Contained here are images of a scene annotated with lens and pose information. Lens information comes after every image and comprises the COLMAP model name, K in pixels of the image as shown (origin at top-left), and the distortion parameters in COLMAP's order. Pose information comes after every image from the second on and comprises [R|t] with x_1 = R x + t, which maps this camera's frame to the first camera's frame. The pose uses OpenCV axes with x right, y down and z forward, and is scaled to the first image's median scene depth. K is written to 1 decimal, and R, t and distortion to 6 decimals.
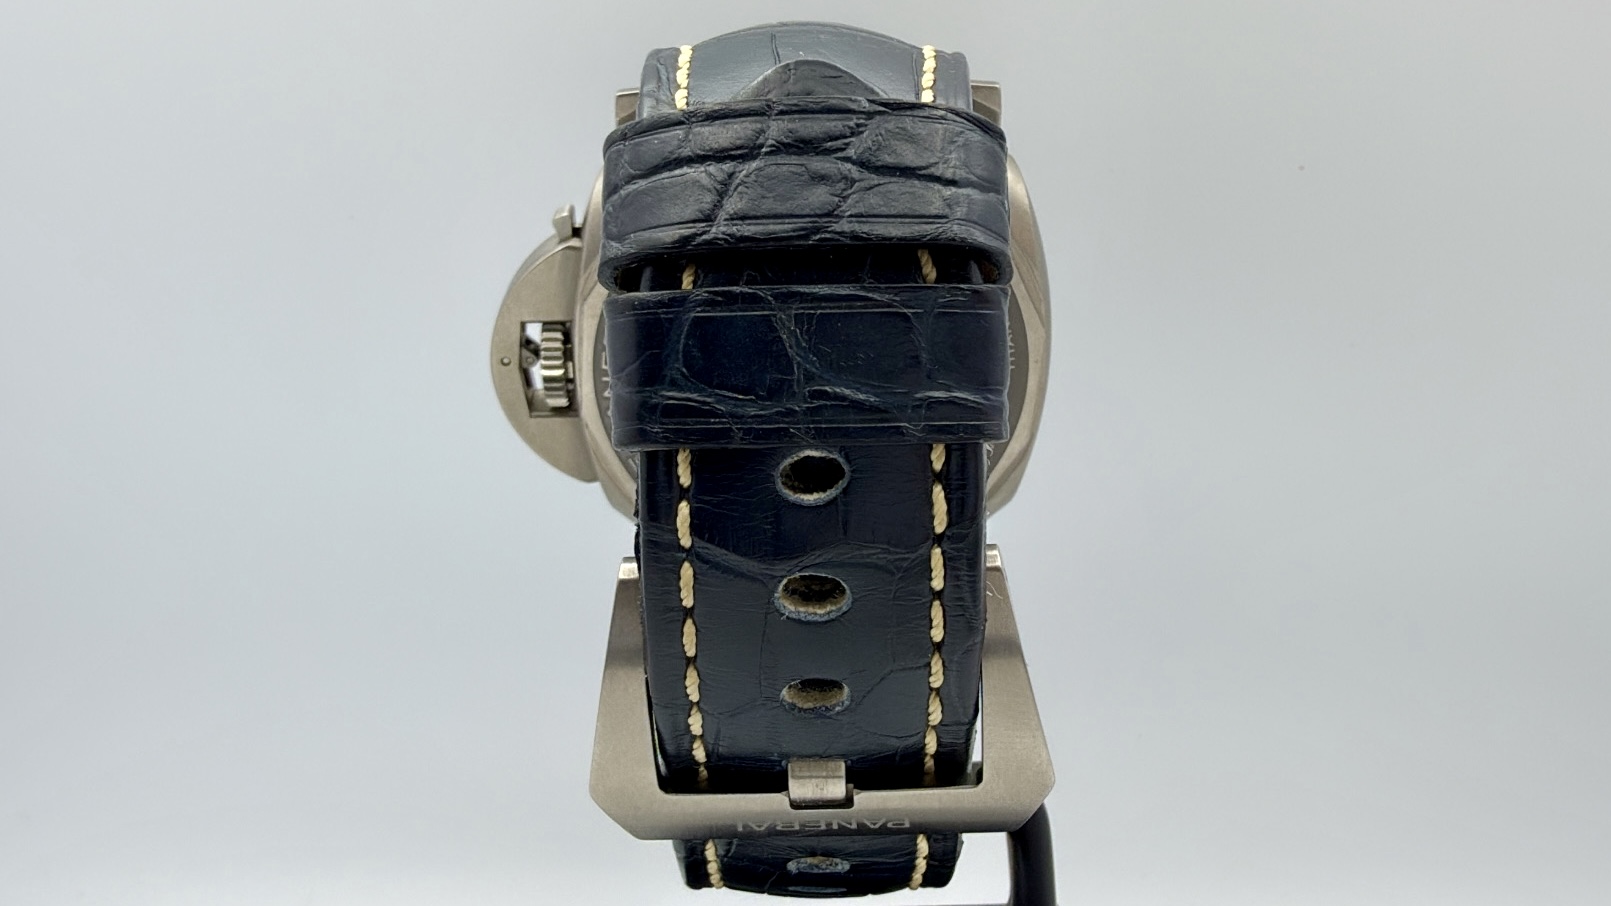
lens RADIAL K [[1203.0, 0, 807.3], [0, 1203.0, 451.1], [0, 0, 1]] dist [0.004444, -0.000132]
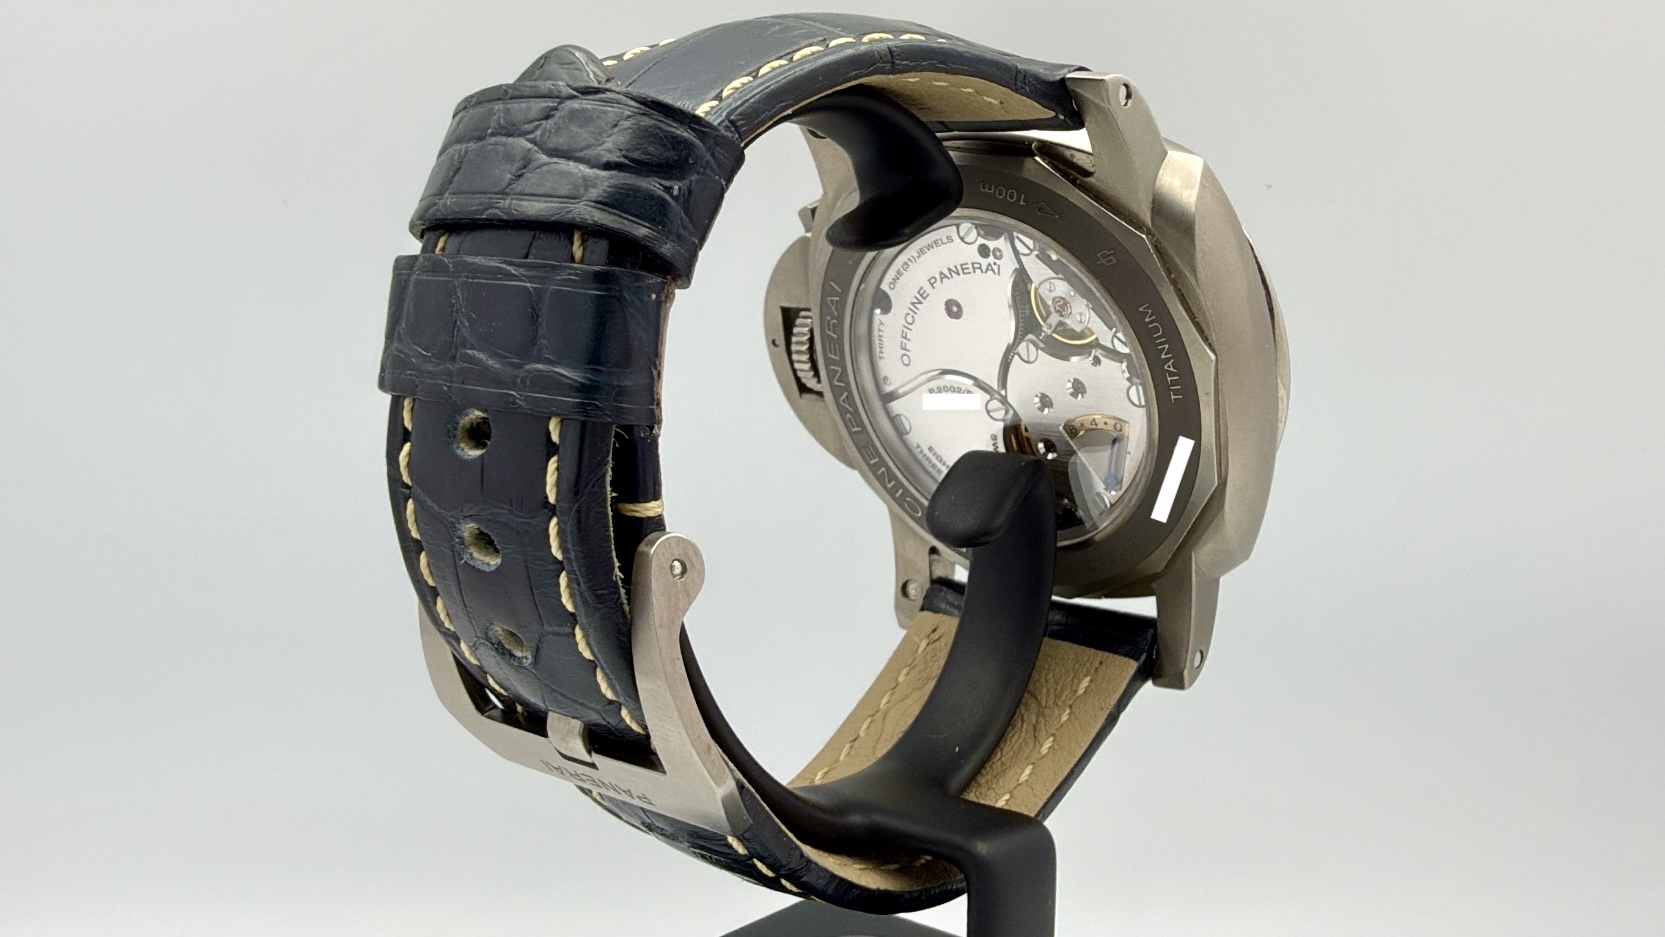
lens RADIAL K [[1243.4, 0, 834.9], [0, 1243.4, 470.3], [0, 0, 1]] dist [0.004444, -0.000132]
pose [[0.860944, 0.144377, -0.487781, 0.835021], [-0.142204, 0.988957, 0.041726, -0.039184], [0.488418, 0.033441, 0.871969, 0.185052]]
